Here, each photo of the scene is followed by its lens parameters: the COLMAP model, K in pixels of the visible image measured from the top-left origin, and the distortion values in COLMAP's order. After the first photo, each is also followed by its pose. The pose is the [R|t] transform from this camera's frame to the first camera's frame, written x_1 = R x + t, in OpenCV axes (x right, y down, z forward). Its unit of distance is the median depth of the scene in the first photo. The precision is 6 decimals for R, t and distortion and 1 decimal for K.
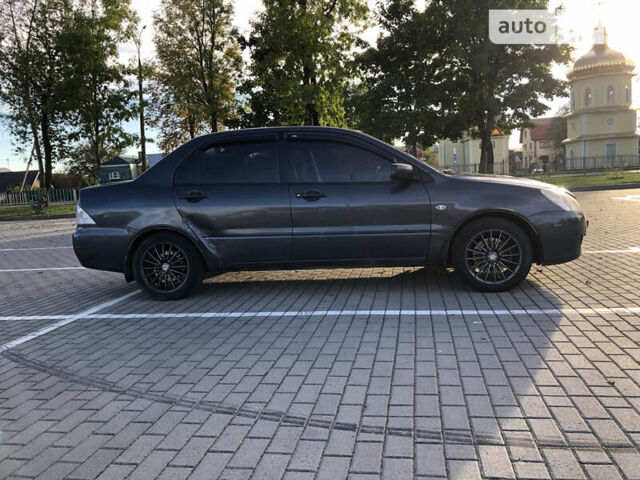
lens RADIAL K [[522.9, 0, 320.0], [0, 522.9, 240.0], [0, 0, 1]] dist [0.006028, -0.005820]
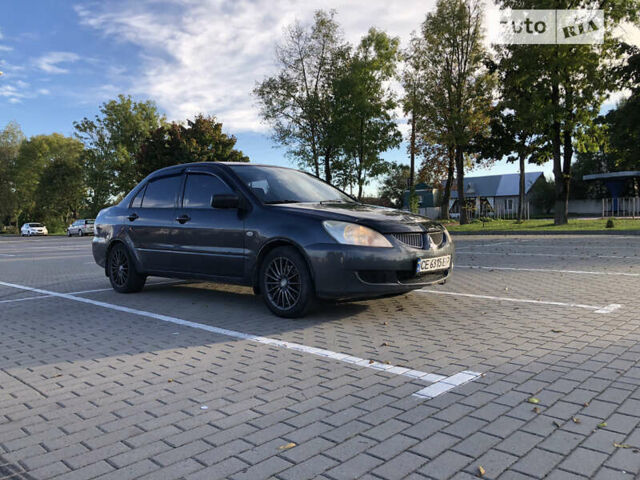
lens RADIAL K [[522.9, 0, 320.0], [0, 522.9, 240.0], [0, 0, 1]] dist [0.006028, -0.005820]
pose [[0.825415, 0.054163, -0.561922, 0.752466], [-0.079942, 0.996570, -0.021369, -0.029119], [0.558837, 0.062559, 0.826914, 0.134031]]
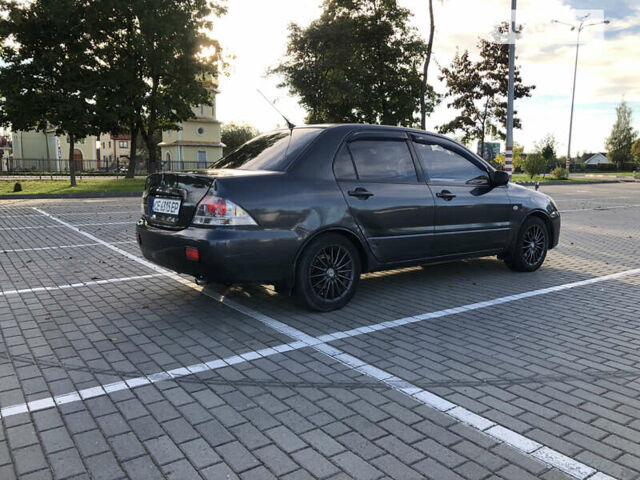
lens RADIAL K [[522.9, 0, 320.0], [0, 522.9, 240.0], [0, 0, 1]] dist [0.006028, -0.005820]
pose [[0.711432, -0.030933, 0.702074, -0.774424], [0.029165, 0.999470, 0.014482, -0.013382], [-0.702149, 0.010173, 0.711957, 0.329179]]
